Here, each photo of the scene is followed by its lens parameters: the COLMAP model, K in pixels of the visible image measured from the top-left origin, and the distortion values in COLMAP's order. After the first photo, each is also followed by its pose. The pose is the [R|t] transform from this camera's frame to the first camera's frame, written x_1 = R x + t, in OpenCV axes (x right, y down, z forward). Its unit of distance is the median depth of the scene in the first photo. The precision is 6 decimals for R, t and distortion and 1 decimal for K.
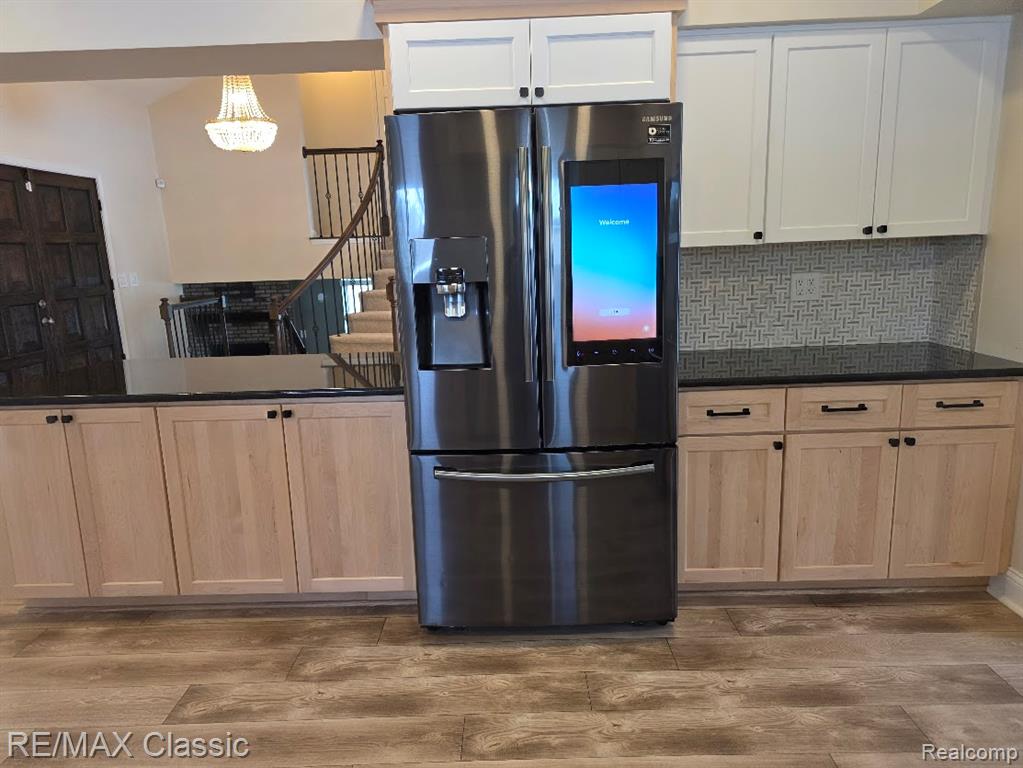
lens RADIAL K [[685.5, 0, 505.5], [0, 685.5, 387.3], [0, 0, 1]] dist [0.054155, -0.049645]
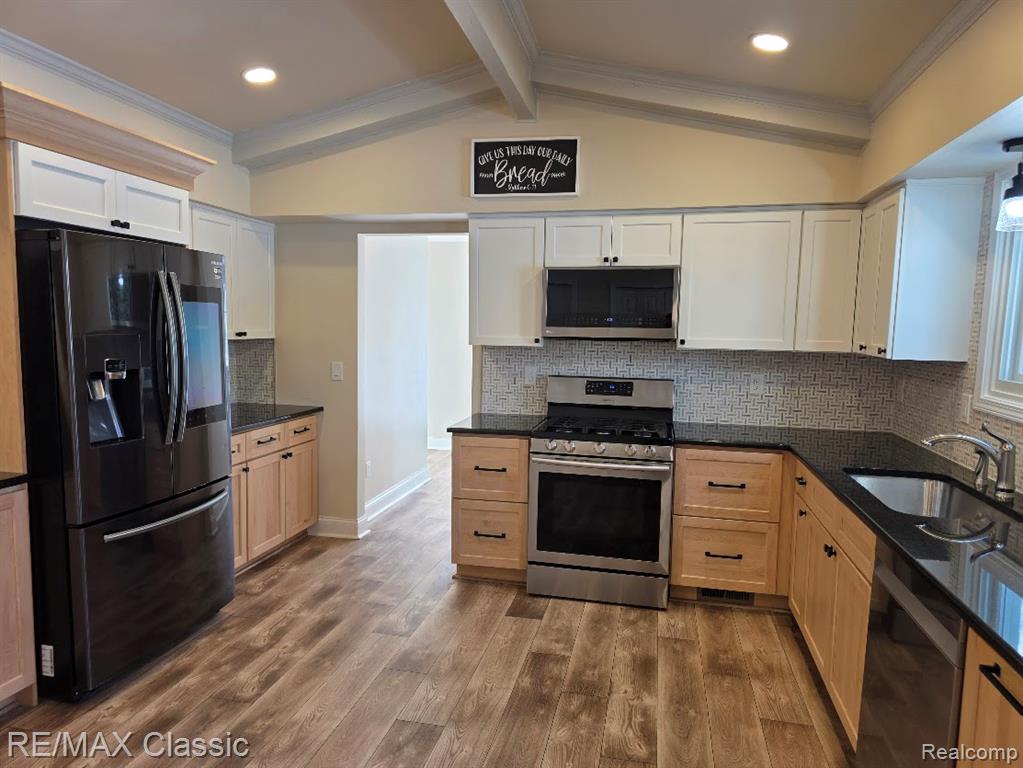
lens RADIAL K [[685.5, 0, 503.2], [0, 685.5, 391.0], [0, 0, 1]] dist [0.054155, -0.049645]
pose [[0.214822, -0.056443, 0.975021, -0.976509], [0.174610, 0.984464, 0.018519, -0.017937], [-0.960918, 0.166270, 0.221340, 0.070119]]
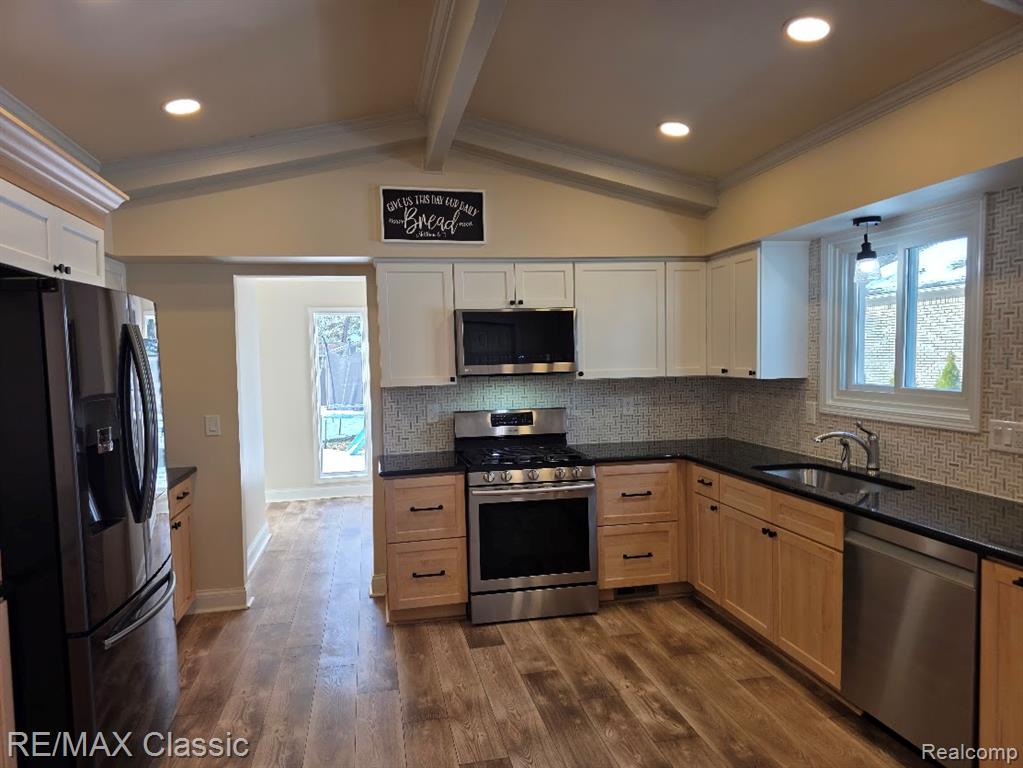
lens RADIAL K [[685.5, 0, 503.2], [0, 685.5, 389.4], [0, 0, 1]] dist [0.054155, -0.049645]
pose [[-0.198401, -0.007201, 0.980094, -1.048804], [0.231702, 0.971285, 0.054040, -0.122695], [-0.952340, 0.237811, -0.191036, 0.513447]]
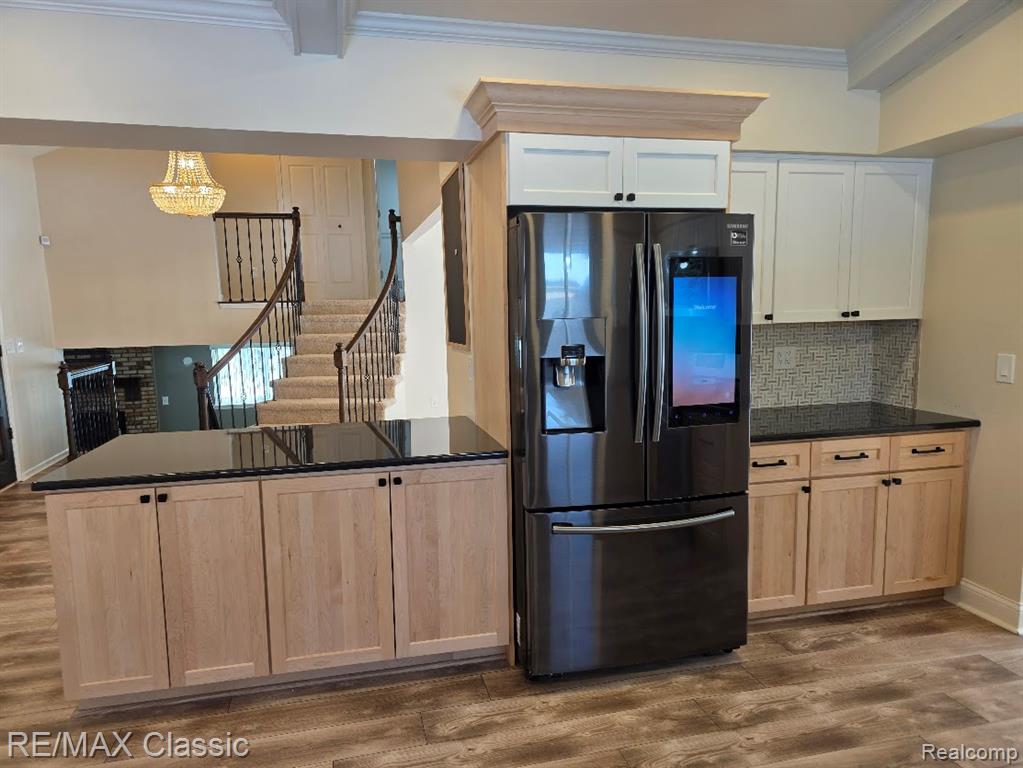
lens RADIAL K [[685.5, 0, 502.4], [0, 685.5, 389.0], [0, 0, 1]] dist [0.054155, -0.049645]
pose [[0.969269, -0.012612, 0.245679, -0.412669], [0.033646, 0.996097, -0.081605, -0.009772], [-0.243690, 0.087363, 0.965910, -0.054439]]
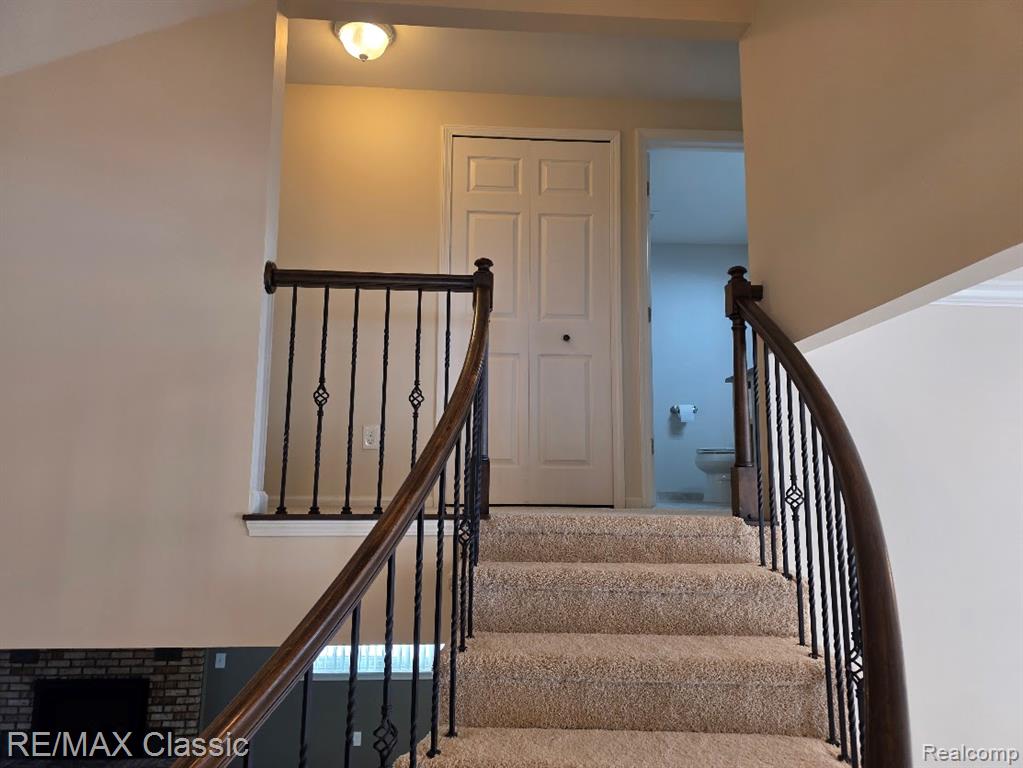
lens RADIAL K [[685.5, 0, 516.9], [0, 685.5, 387.8], [0, 0, 1]] dist [0.054155, -0.049645]
pose [[0.996736, 0.057057, 0.057115, -0.531811], [-0.033826, 0.937524, -0.346273, -0.490138], [-0.073304, 0.343210, 0.936394, 1.984874]]
